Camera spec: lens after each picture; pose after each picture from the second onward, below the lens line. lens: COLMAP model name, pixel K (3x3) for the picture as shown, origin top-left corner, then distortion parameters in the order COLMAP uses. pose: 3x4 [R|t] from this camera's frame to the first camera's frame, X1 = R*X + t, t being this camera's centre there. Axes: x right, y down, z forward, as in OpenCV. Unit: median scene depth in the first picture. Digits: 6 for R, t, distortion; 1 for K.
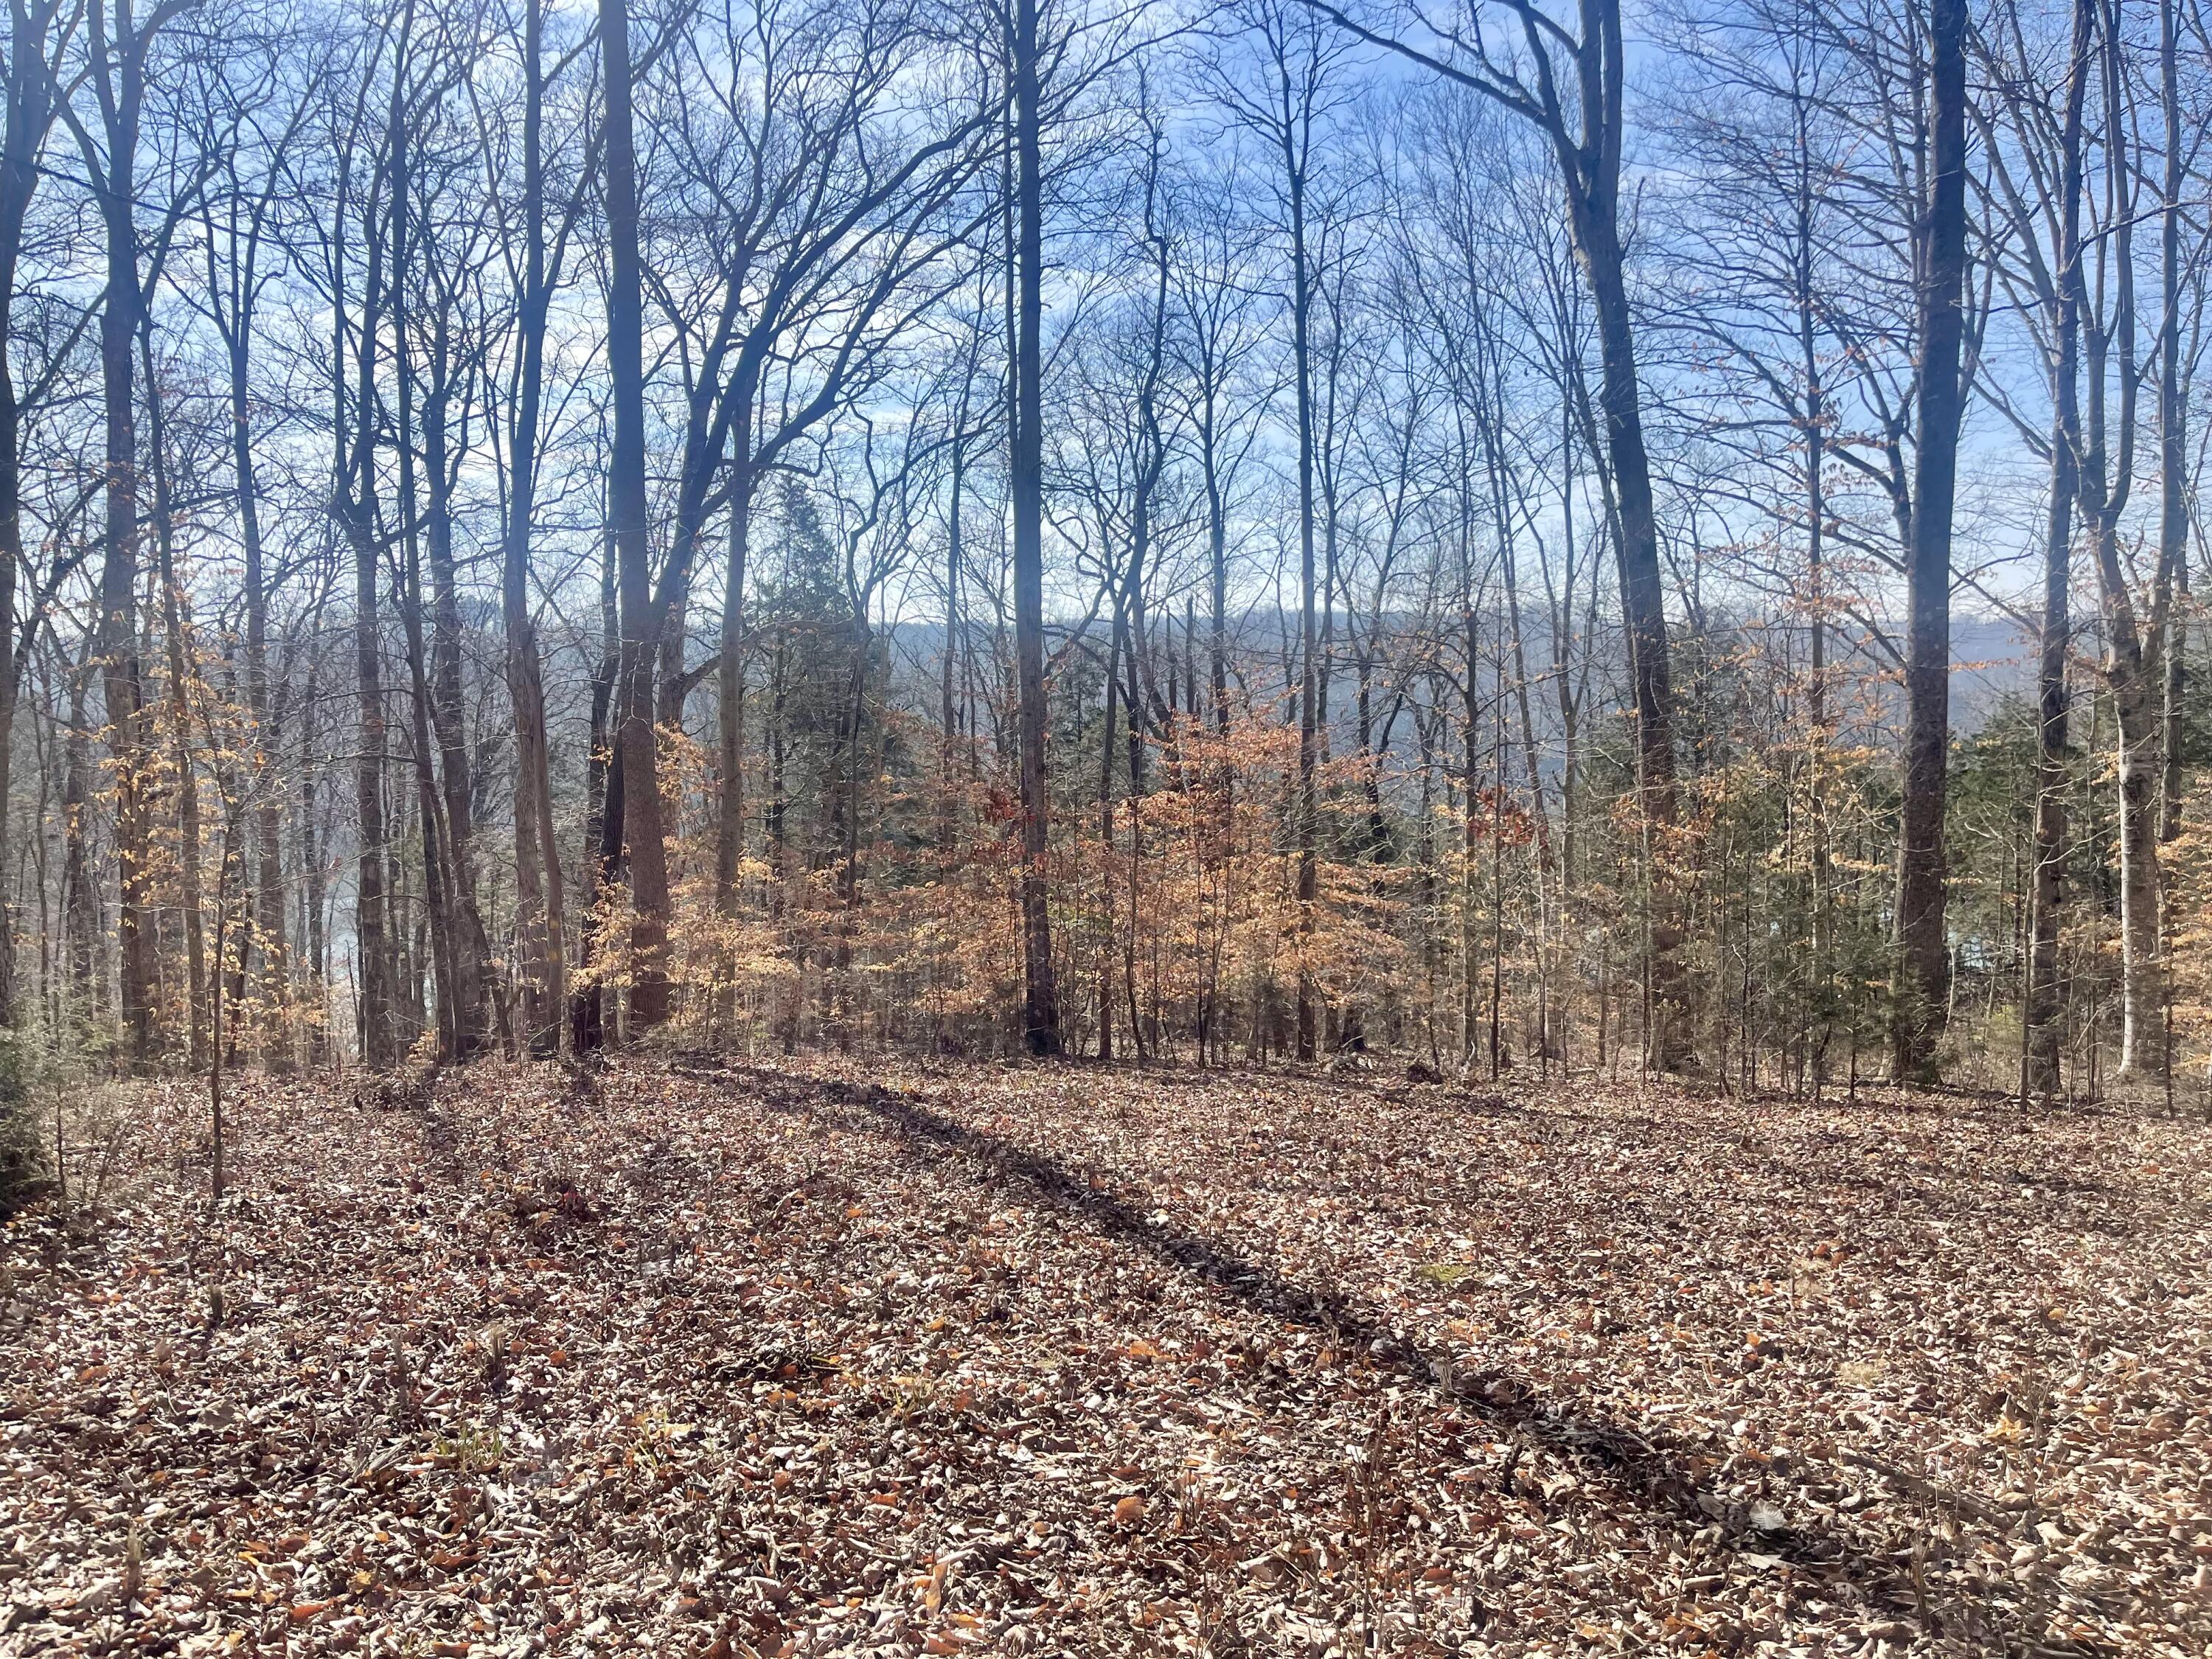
lens RADIAL K [[1719.7, 0, 1099.5], [0, 1719.7, 821.0], [0, 0, 1]] dist [0.051258, -0.073426]
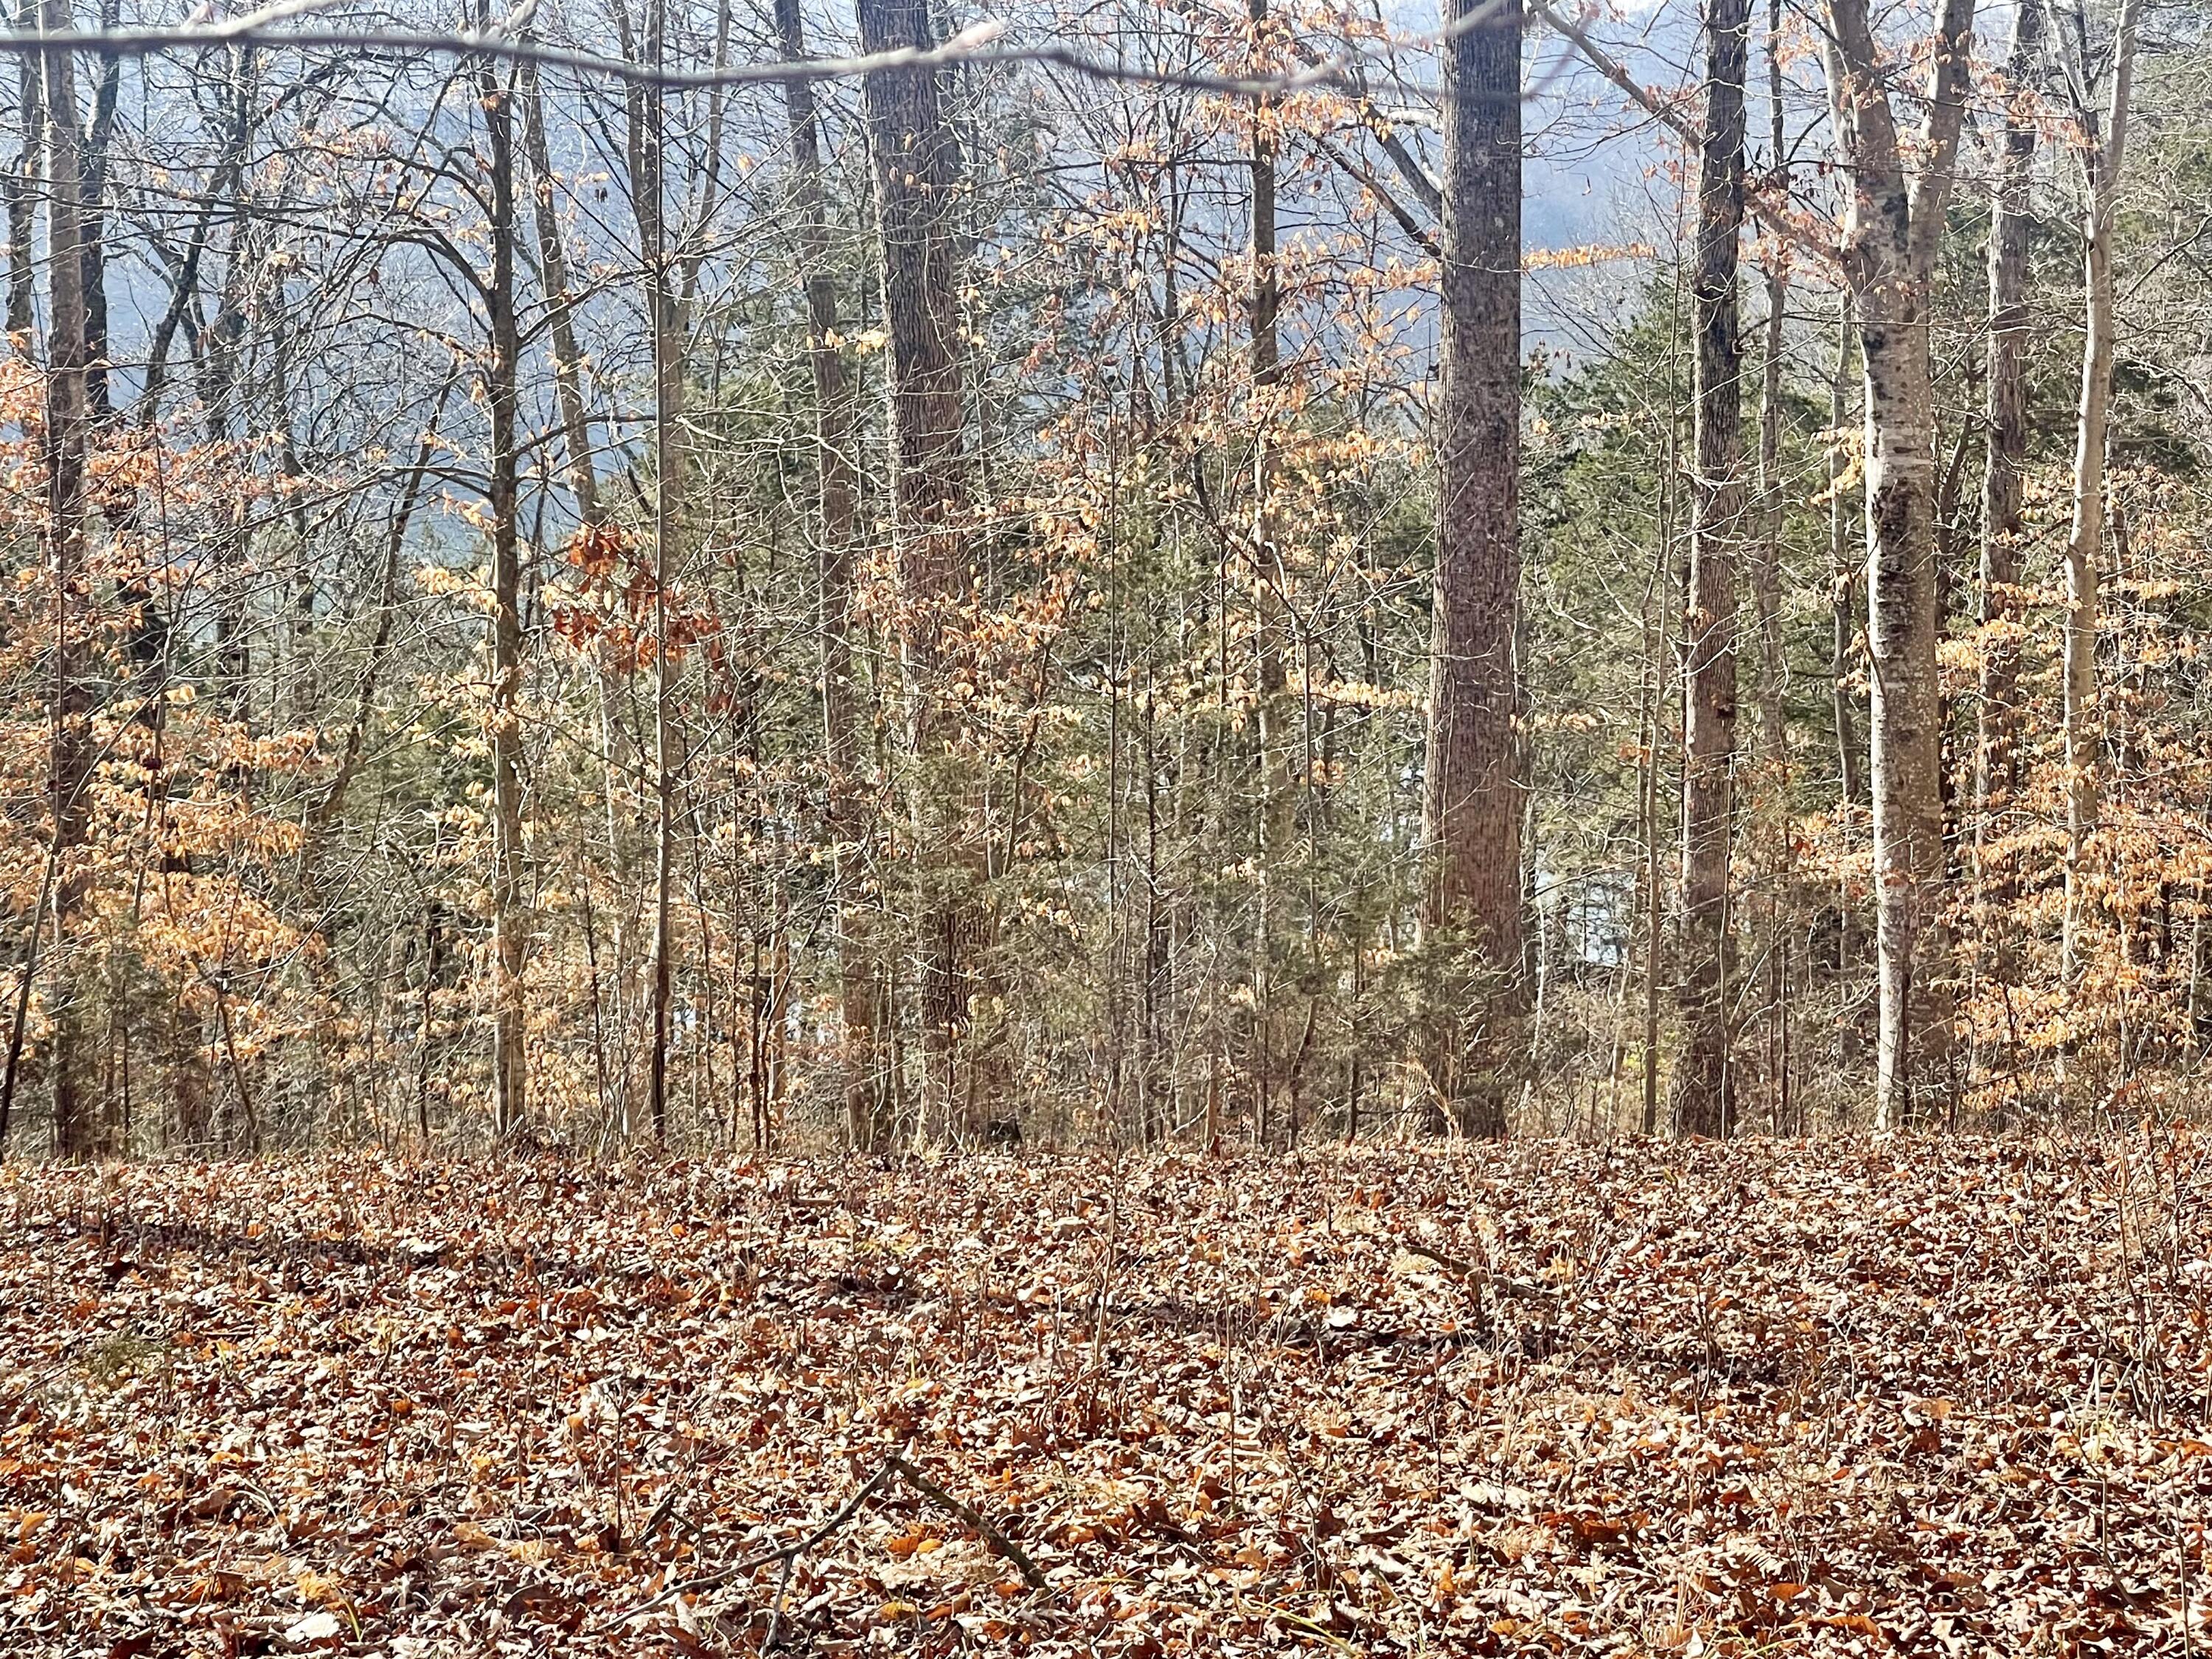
lens RADIAL K [[5541.7, 0, 1106.3], [0, 5541.7, 828.7], [0, 0, 1]] dist [-0.146254, 0.000000]
pose [[0.926755, -0.026012, 0.374764, -0.124042], [0.008542, 0.998801, 0.048202, -0.007140], [-0.375568, -0.041470, 0.925866, -0.237960]]
